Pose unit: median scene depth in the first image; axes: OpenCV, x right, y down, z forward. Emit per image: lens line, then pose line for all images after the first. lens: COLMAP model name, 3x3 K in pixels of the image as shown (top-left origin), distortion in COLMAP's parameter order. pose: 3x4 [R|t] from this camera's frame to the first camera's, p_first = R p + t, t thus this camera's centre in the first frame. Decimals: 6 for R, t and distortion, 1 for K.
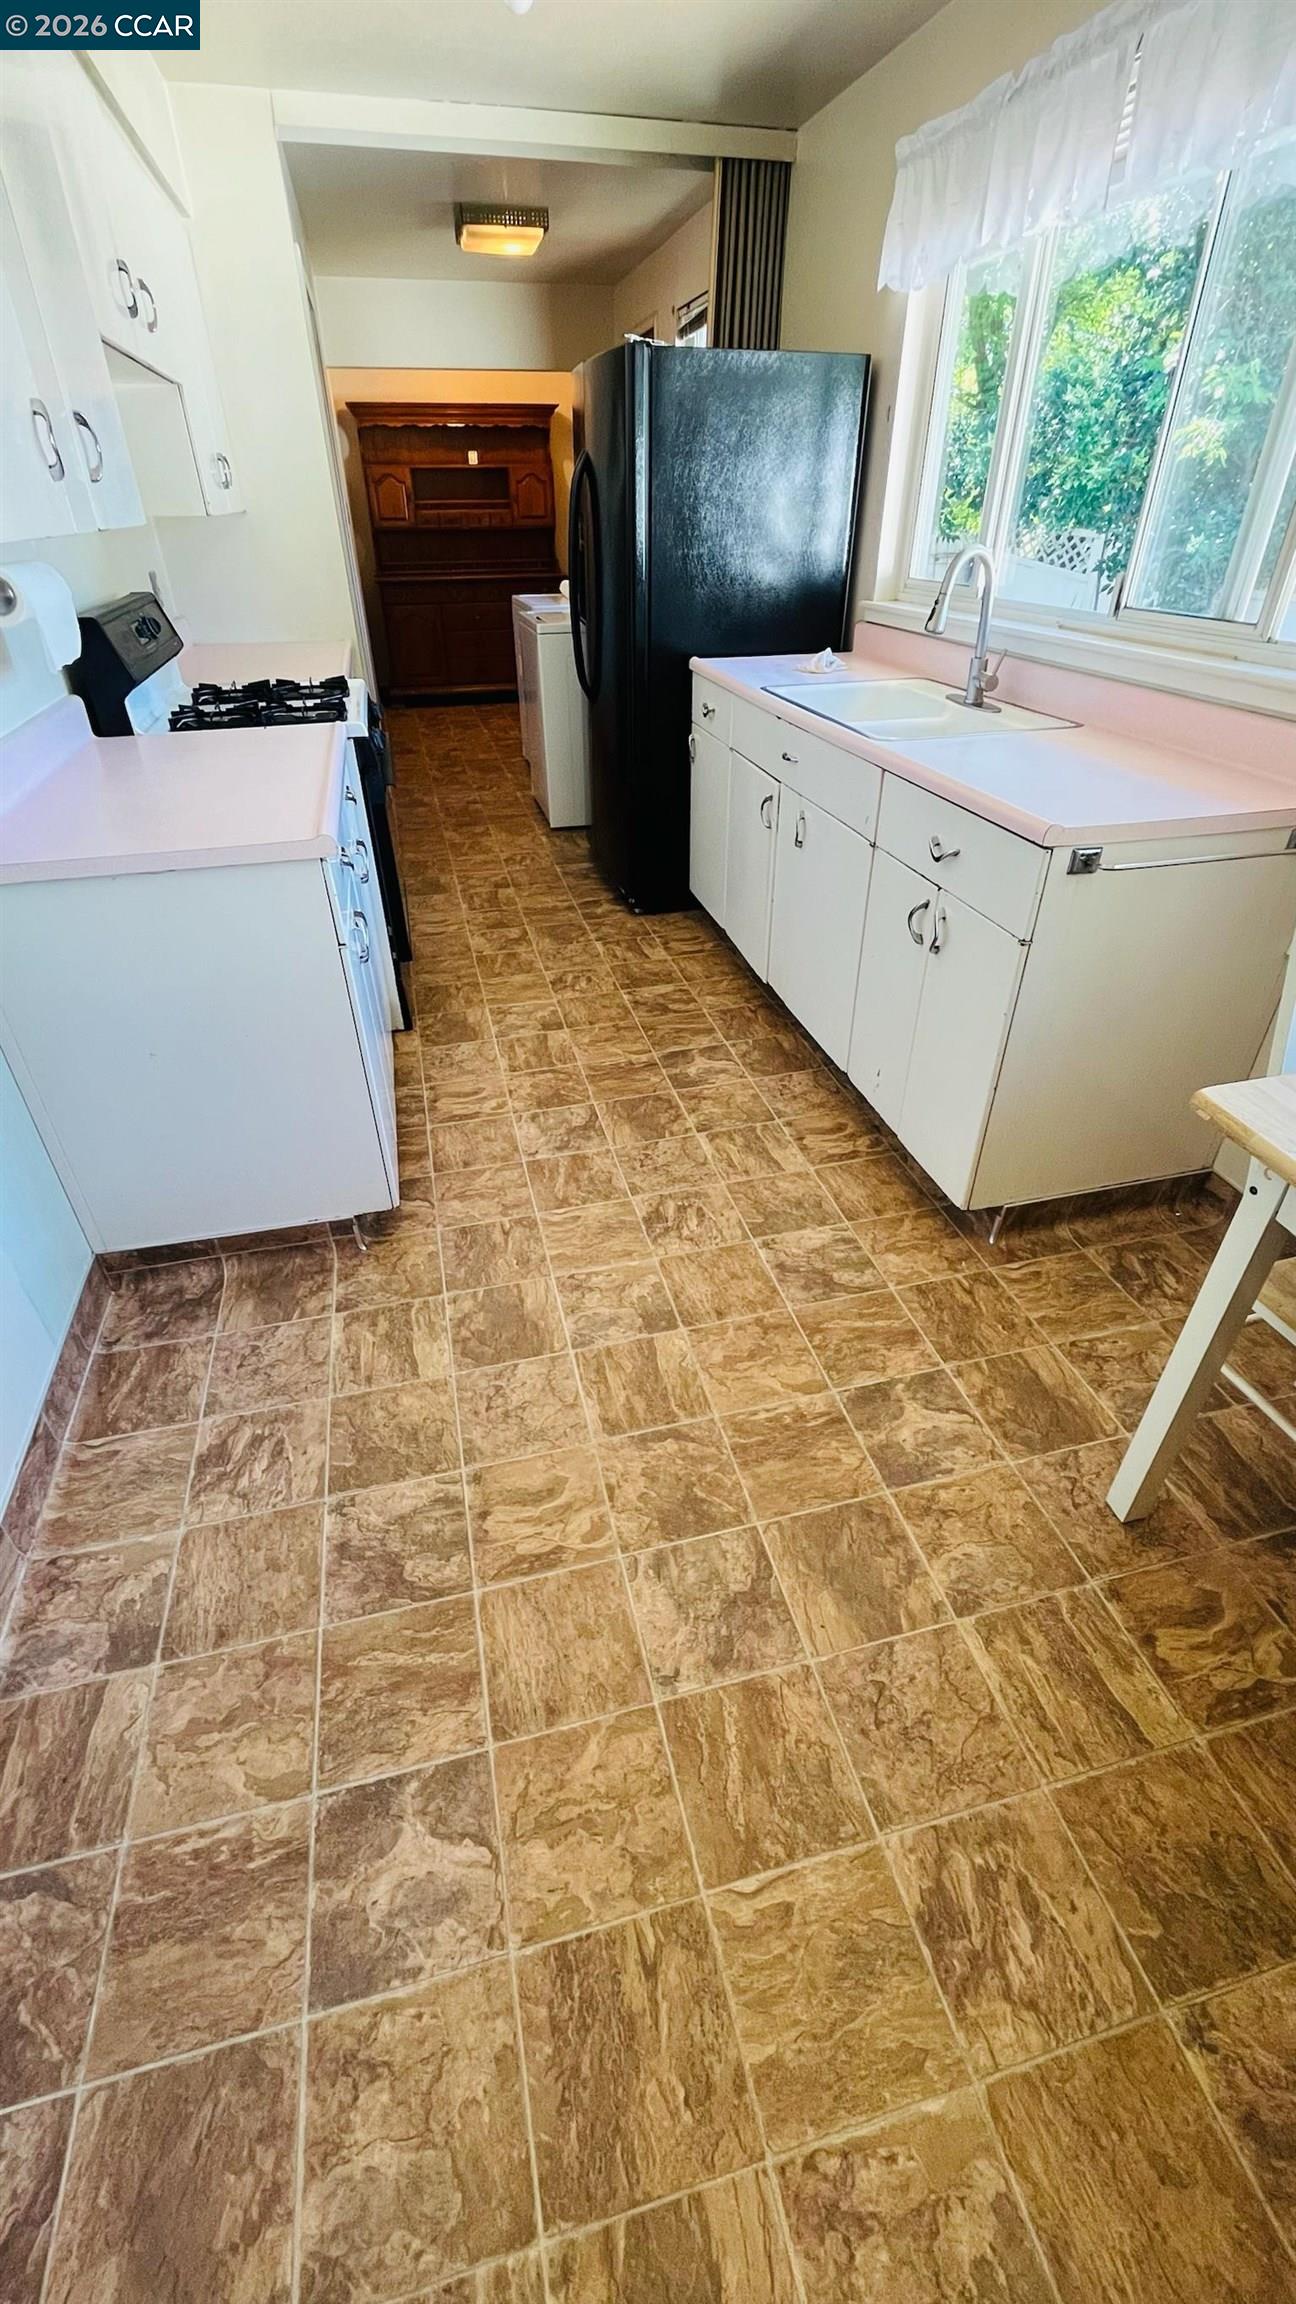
lens RADIAL K [[941.0, 0, 654.8], [0, 941.0, 1156.4], [0, 0, 1]] dist [-0.001853, -0.000033]
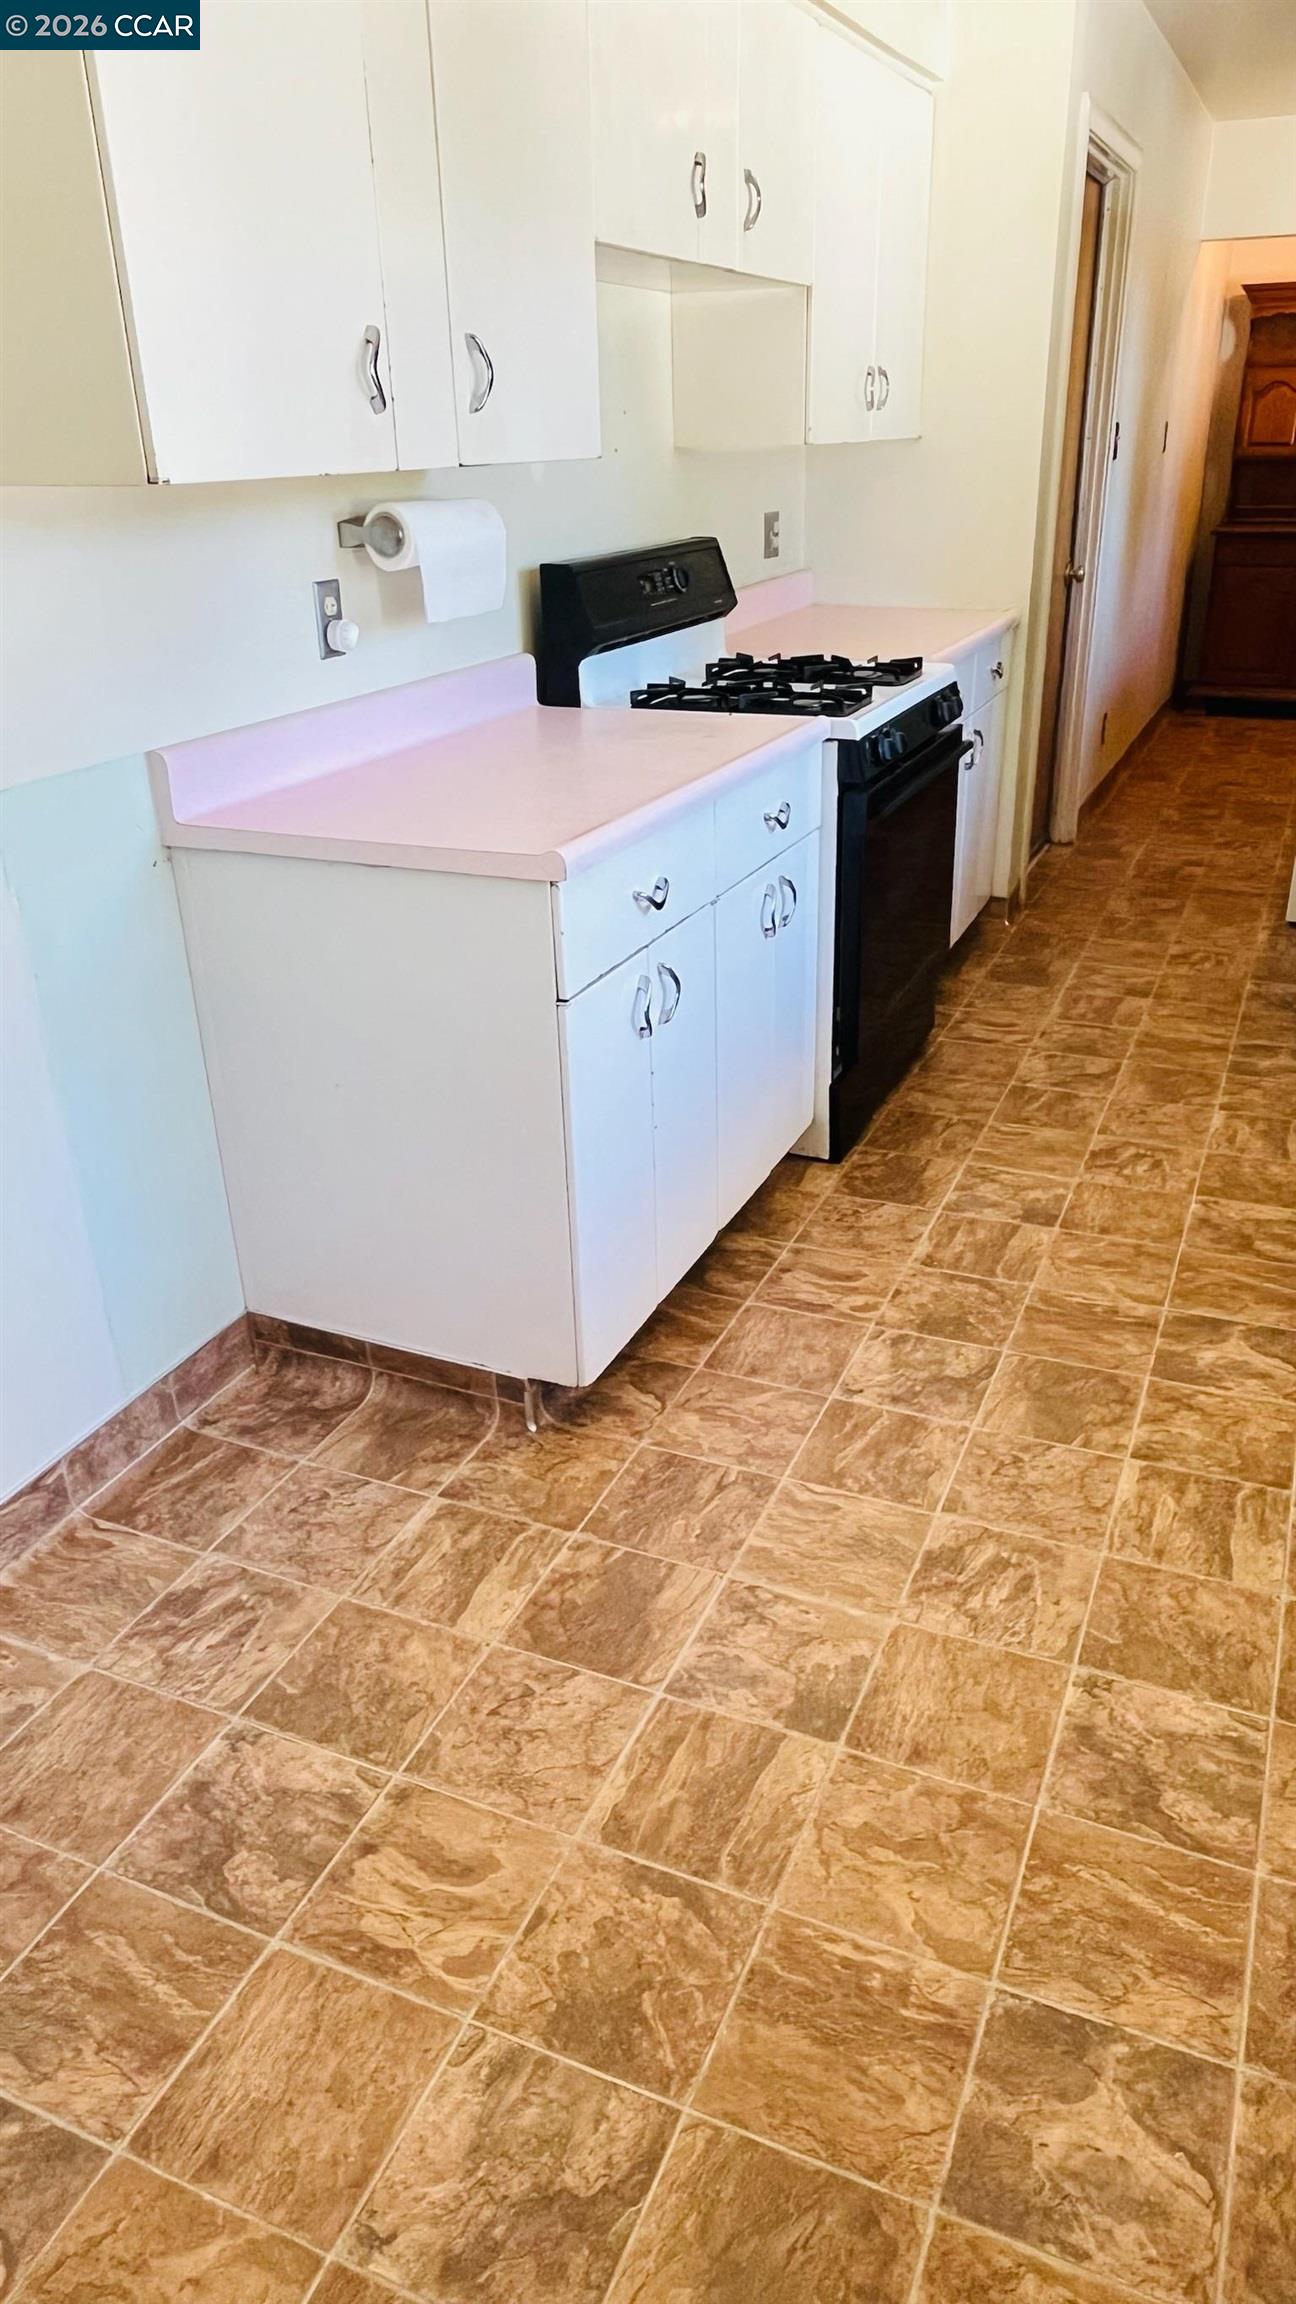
lens RADIAL K [[1495.6, 0, 676.7], [0, 1495.6, 1174.7], [0, 0, 1]] dist [0.001812, -0.003711]
pose [[0.795049, 0.259389, -0.548283, 0.318843], [-0.333921, 0.941809, -0.038645, -0.068612], [0.506353, 0.213807, 0.835400, 0.096365]]
